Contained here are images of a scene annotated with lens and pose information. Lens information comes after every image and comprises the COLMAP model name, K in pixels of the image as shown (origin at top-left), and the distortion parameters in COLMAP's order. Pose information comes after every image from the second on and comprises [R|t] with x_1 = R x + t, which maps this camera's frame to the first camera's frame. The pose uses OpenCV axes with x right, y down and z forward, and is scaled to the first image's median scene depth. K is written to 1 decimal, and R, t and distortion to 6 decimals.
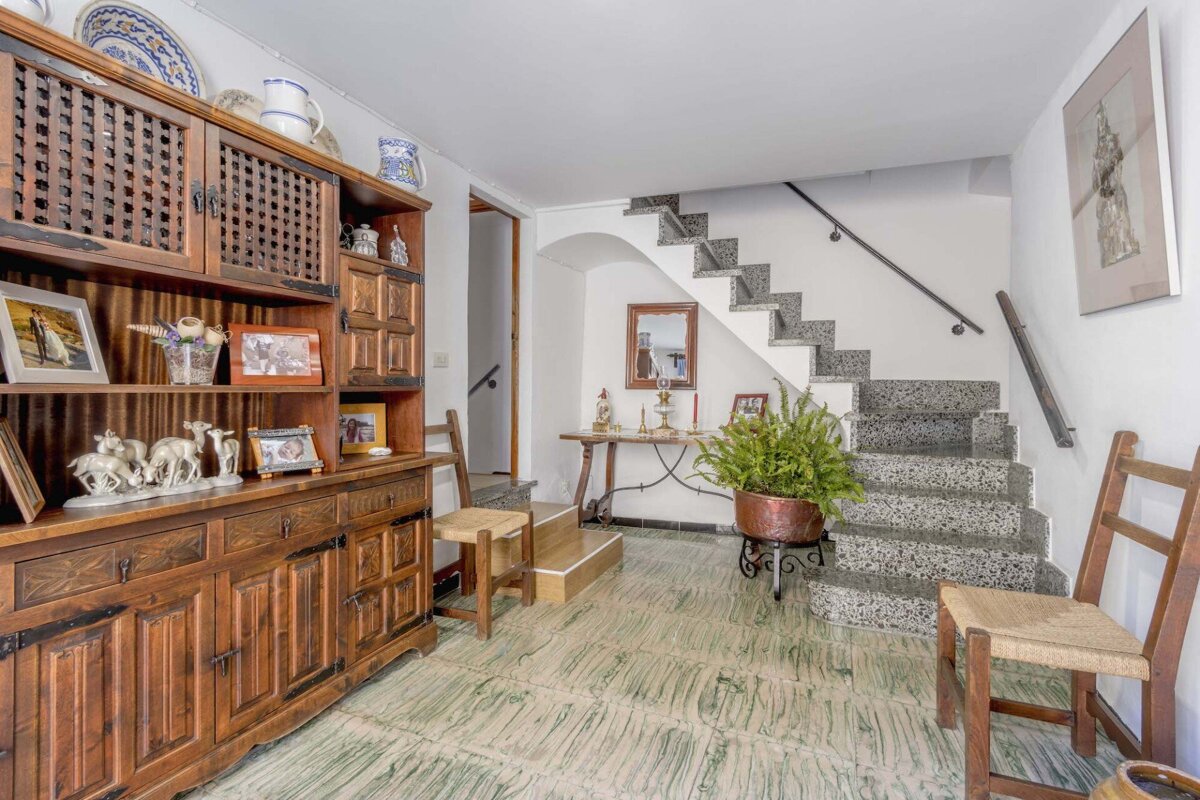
lens RADIAL K [[561.3, 0, 602.4], [0, 561.3, 382.7], [0, 0, 1]] dist [-0.000763, -0.000541]
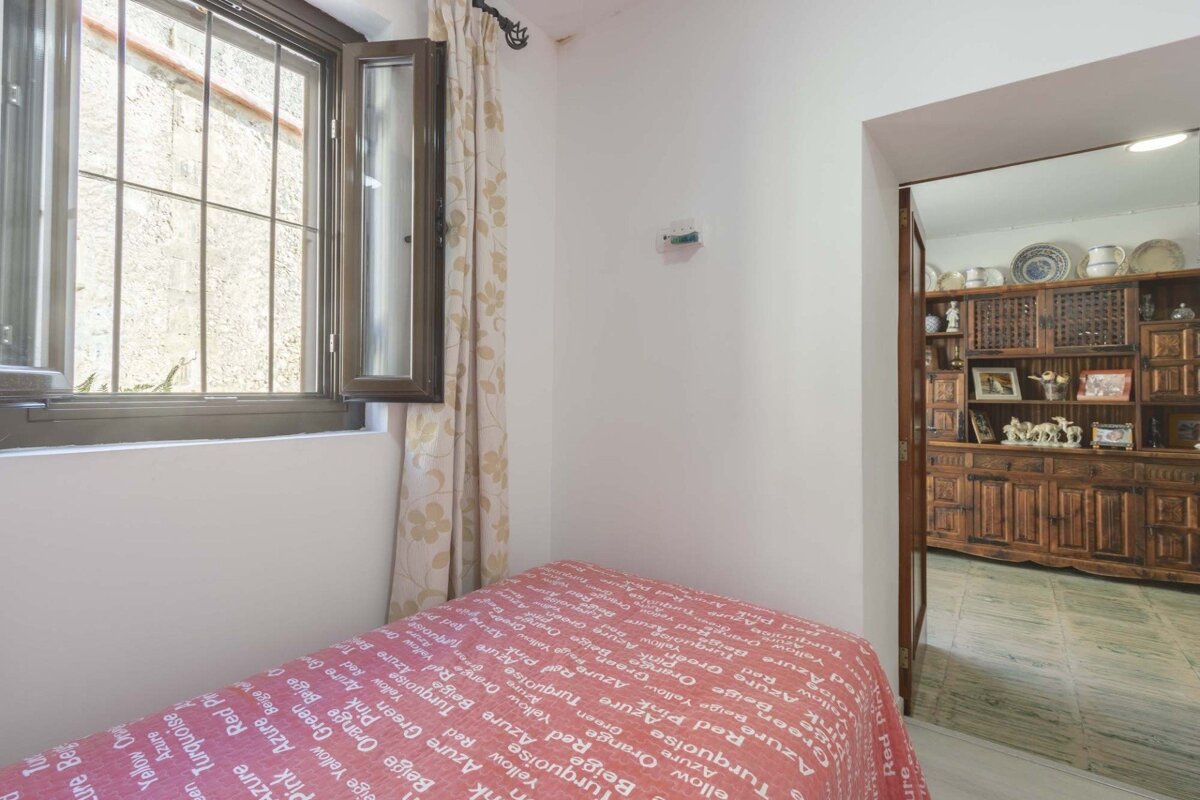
lens RADIAL K [[561.3, 0, 602.4], [0, 561.3, 382.7], [0, 0, 1]] dist [-0.000763, -0.000541]
pose [[-0.233388, -0.023449, -0.972101, 1.867084], [0.000856, 0.999704, -0.024321, -0.013558], [0.972383, -0.006508, -0.233299, -0.248027]]
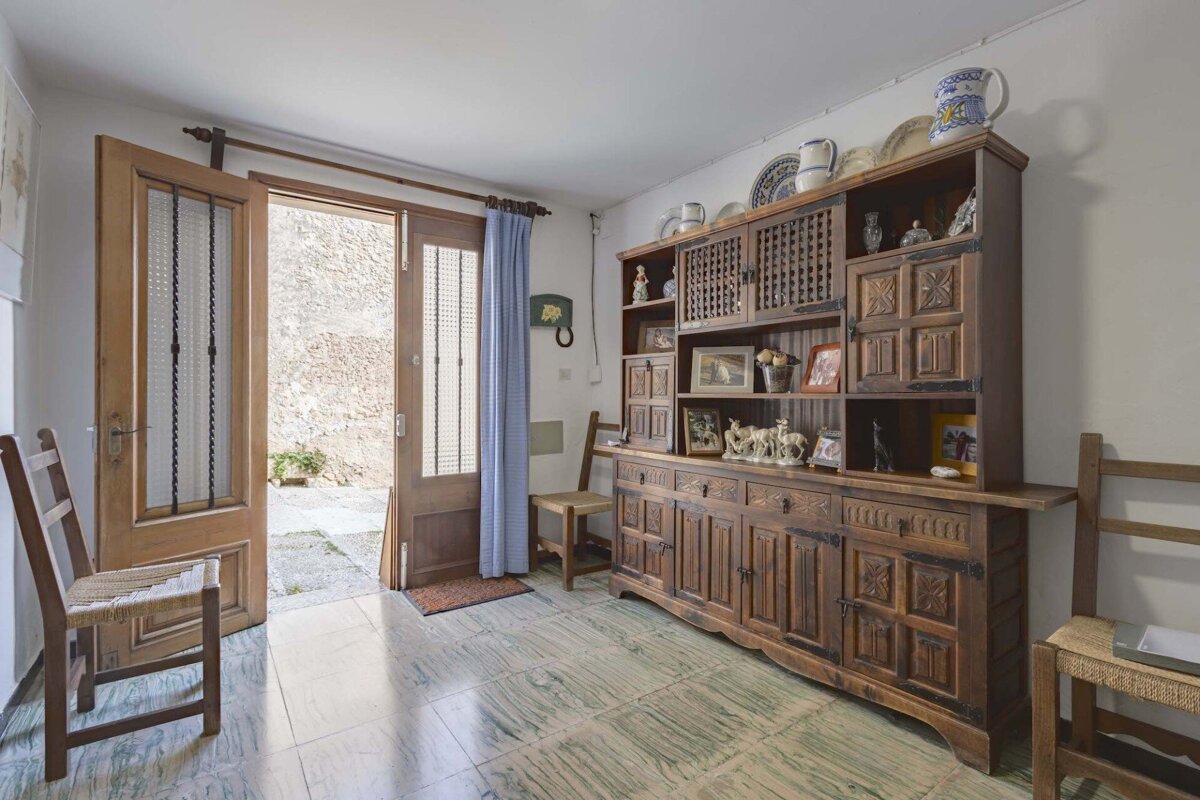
lens RADIAL K [[554.5, 0, 601.8], [0, 554.5, 390.8], [0, 0, 1]] dist [0.001581, 0.000030]
pose [[-0.521465, -0.010900, -0.853203, 0.752256], [0.003113, 0.999887, -0.014676, 0.017797], [0.853267, -0.010309, -0.521372, 1.340129]]
